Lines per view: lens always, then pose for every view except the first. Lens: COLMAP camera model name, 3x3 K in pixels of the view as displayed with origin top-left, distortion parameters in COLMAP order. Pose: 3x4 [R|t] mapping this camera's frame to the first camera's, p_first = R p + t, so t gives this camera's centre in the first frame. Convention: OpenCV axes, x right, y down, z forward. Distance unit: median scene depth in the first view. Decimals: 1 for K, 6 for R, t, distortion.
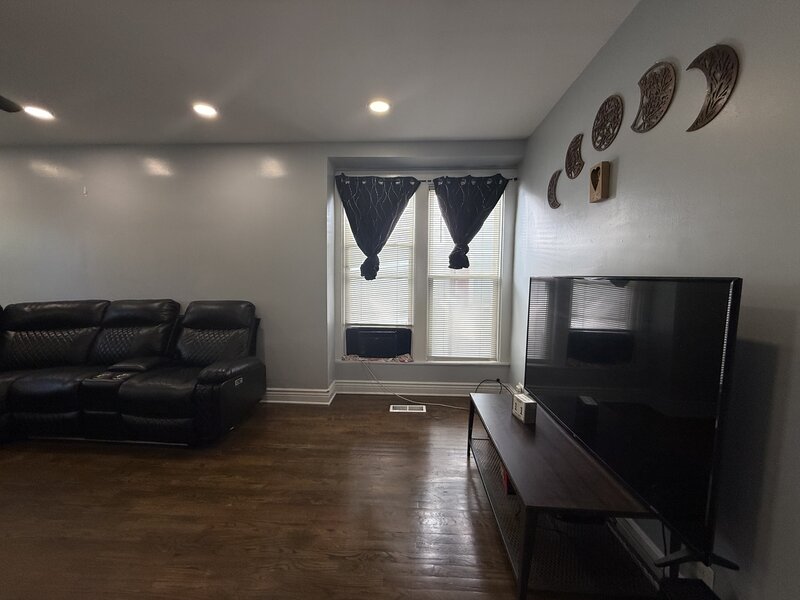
lens RADIAL K [[317.3, 0, 400.0], [0, 317.3, 300.0], [0, 0, 1]] dist [0.001152, 0.000124]
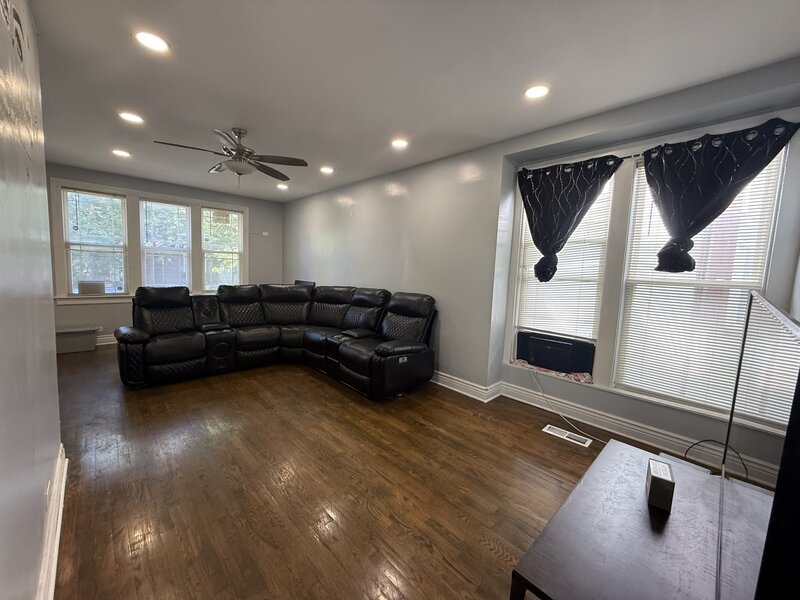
lens RADIAL K [[319.4, 0, 400.0], [0, 319.4, 300.0], [0, 0, 1]] dist [0.000653, 0.000059]
pose [[0.723062, 0.086825, -0.685305, 0.245696], [-0.075686, 0.996054, 0.046340, -0.023392], [0.686625, 0.018361, 0.726780, 0.062036]]
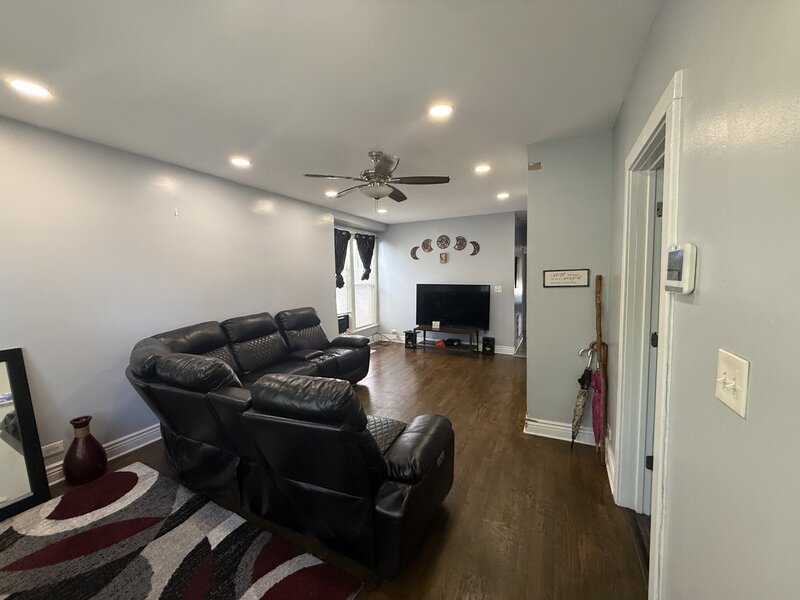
lens RADIAL K [[317.3, 0, 400.0], [0, 317.3, 300.0], [0, 0, 1]] dist [0.001152, 0.000124]
pose [[0.409362, -0.081518, 0.908723, -1.593300], [0.075169, 0.995628, 0.055452, -0.074601], [-0.909270, 0.045608, 0.413700, -0.010254]]
